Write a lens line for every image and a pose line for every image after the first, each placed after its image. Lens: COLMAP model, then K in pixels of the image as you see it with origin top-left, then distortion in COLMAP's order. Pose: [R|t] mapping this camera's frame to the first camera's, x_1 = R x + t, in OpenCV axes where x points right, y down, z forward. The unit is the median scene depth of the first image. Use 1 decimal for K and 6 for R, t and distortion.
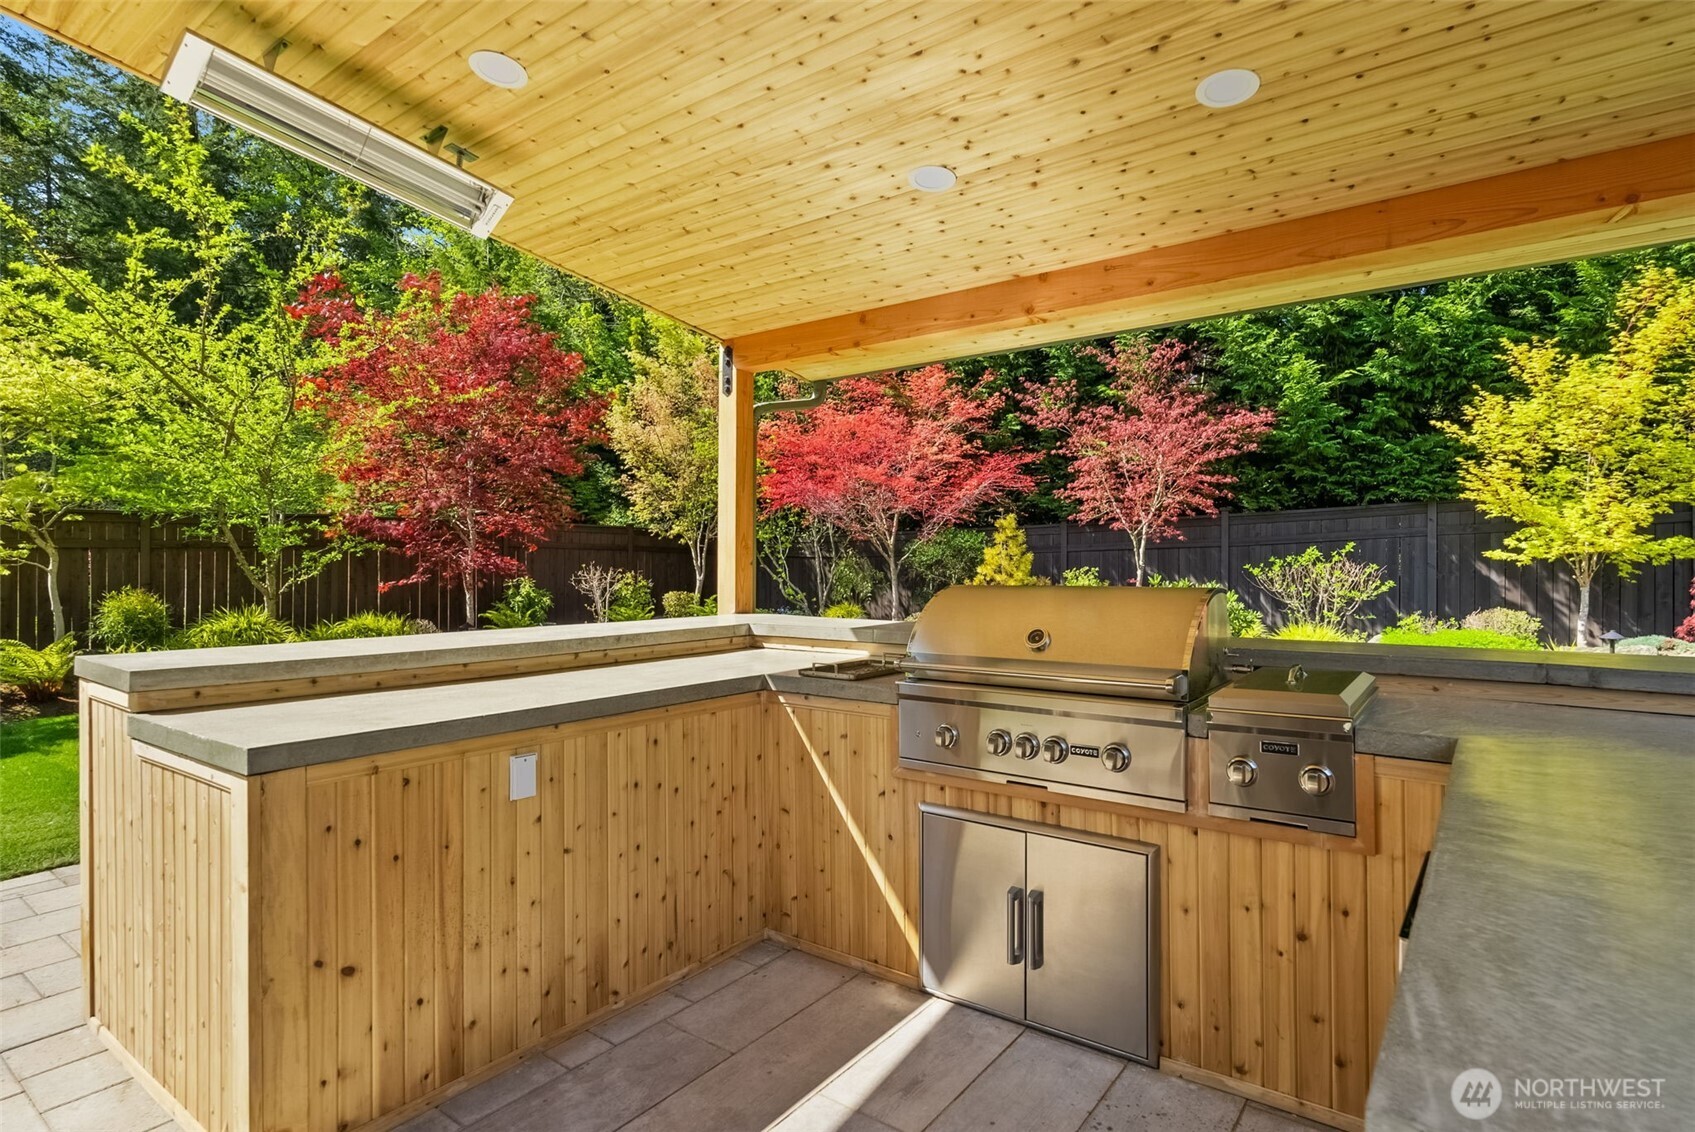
lens RADIAL K [[859.2, 0, 847.4], [0, 859.2, 568.8], [0, 0, 1]] dist [0.001149, 0.000094]
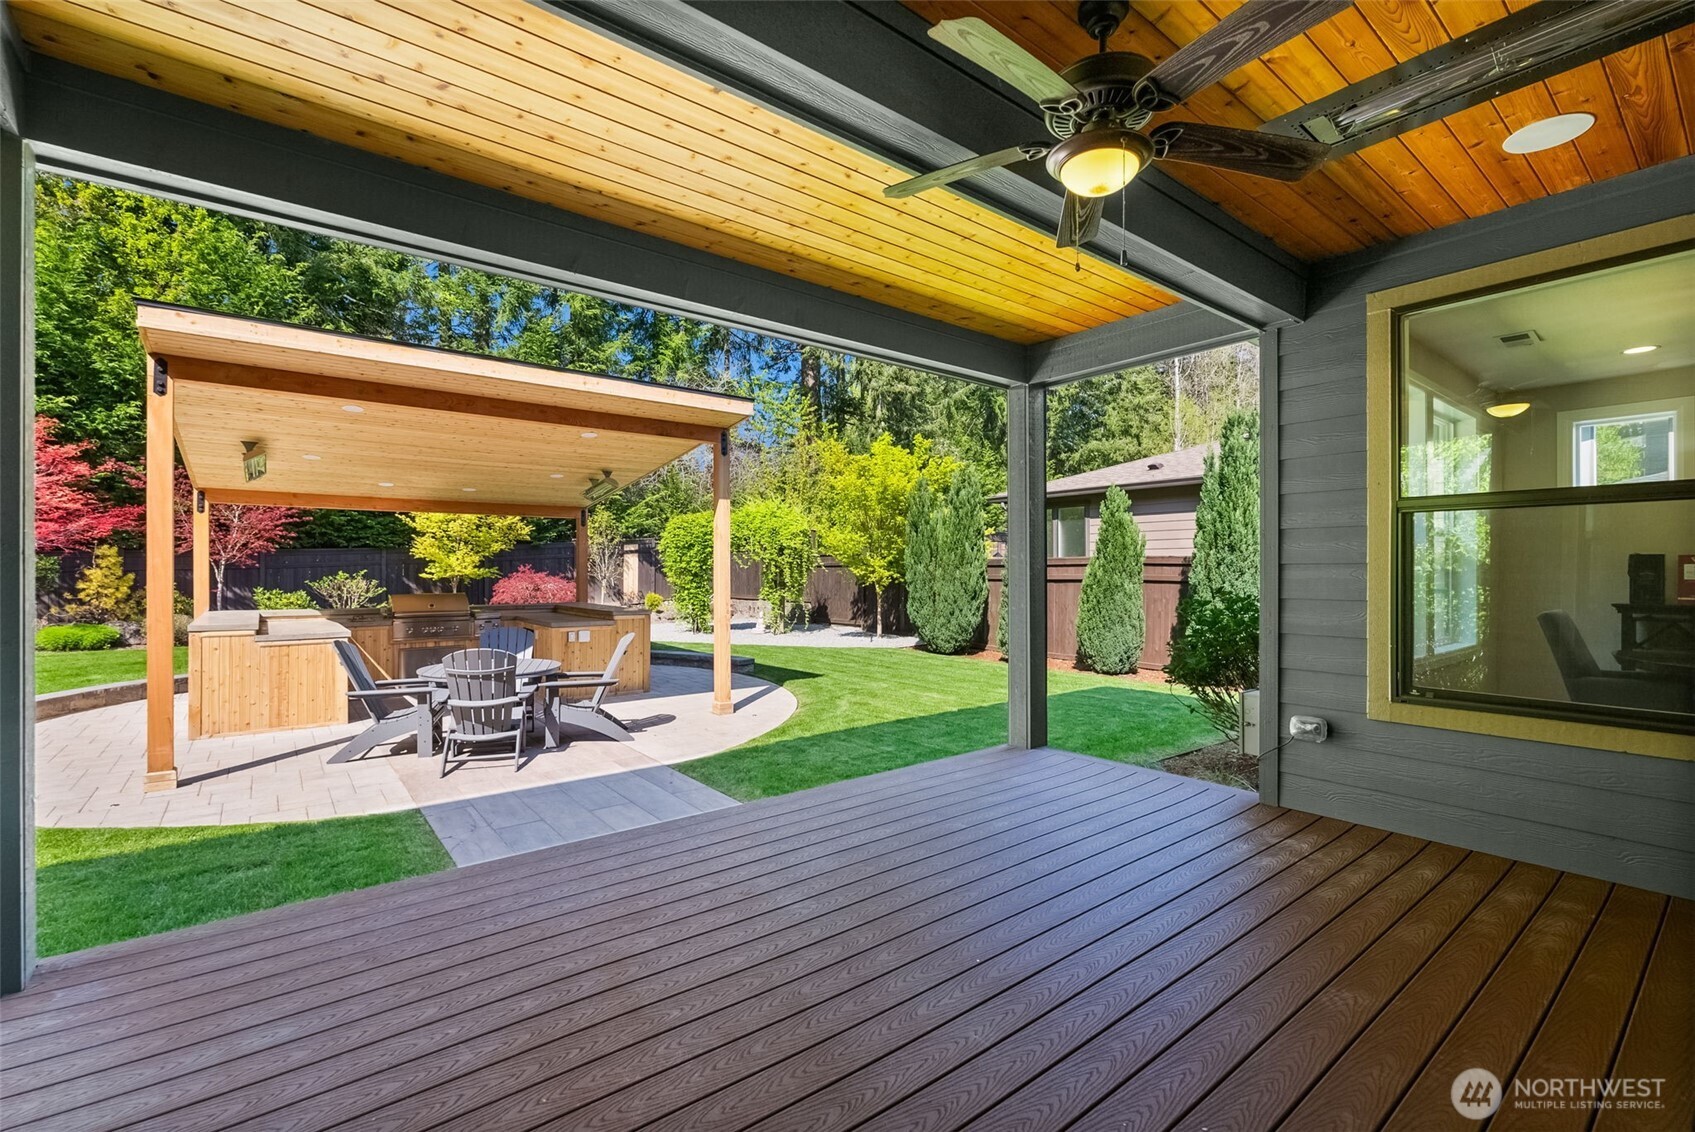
lens RADIAL K [[742.4, 0, 874.0], [0, 742.4, 584.5], [0, 0, 1]] dist [-0.004275, -0.000061]
pose [[0.244648, -0.016482, 0.969472, -0.835749], [0.001035, 0.999859, 0.016737, -0.022952], [-0.969611, -0.003091, 0.244631, -0.627053]]
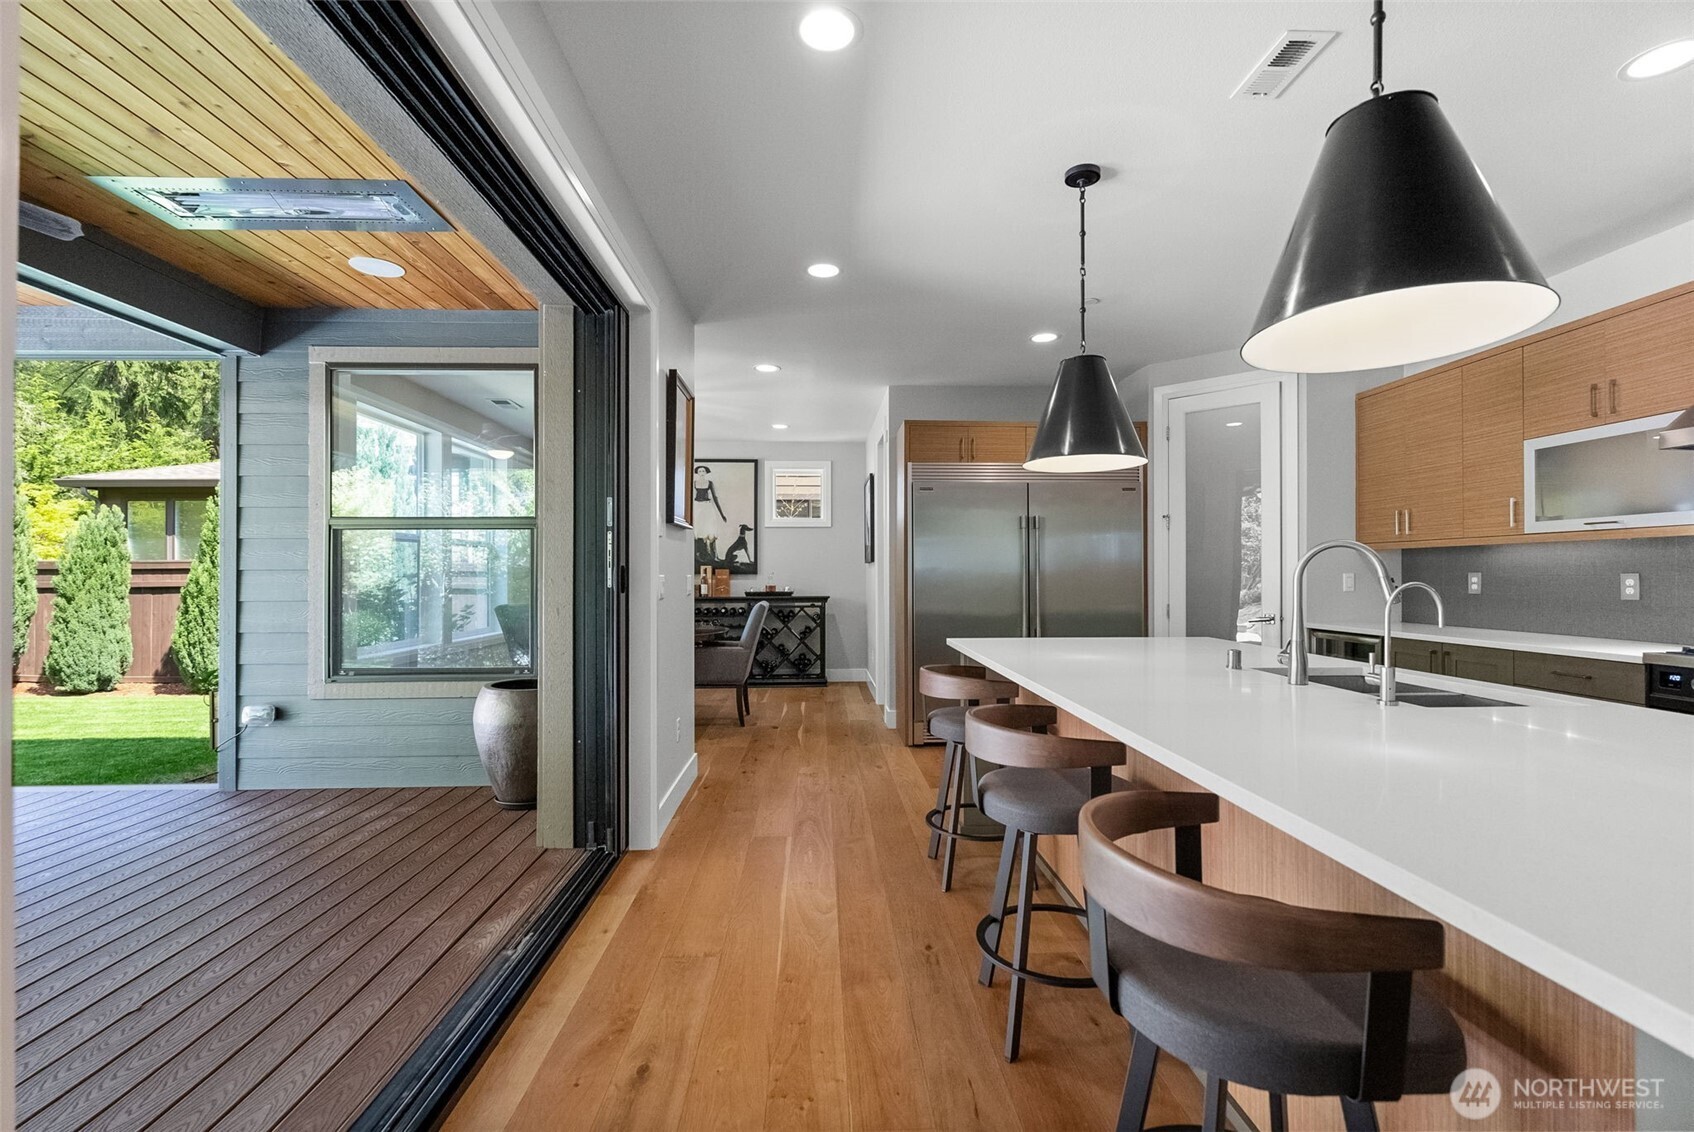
lens RADIAL K [[741.9, 0, 837.2], [0, 741.9, 578.0], [0, 0, 1]] dist [-0.004275, -0.000061]
pose [[-0.623346, 0.000033, 0.781947, -0.963830], [0.003744, 0.999989, 0.002942, -0.022254], [-0.781938, 0.004762, -0.623339, -0.749556]]
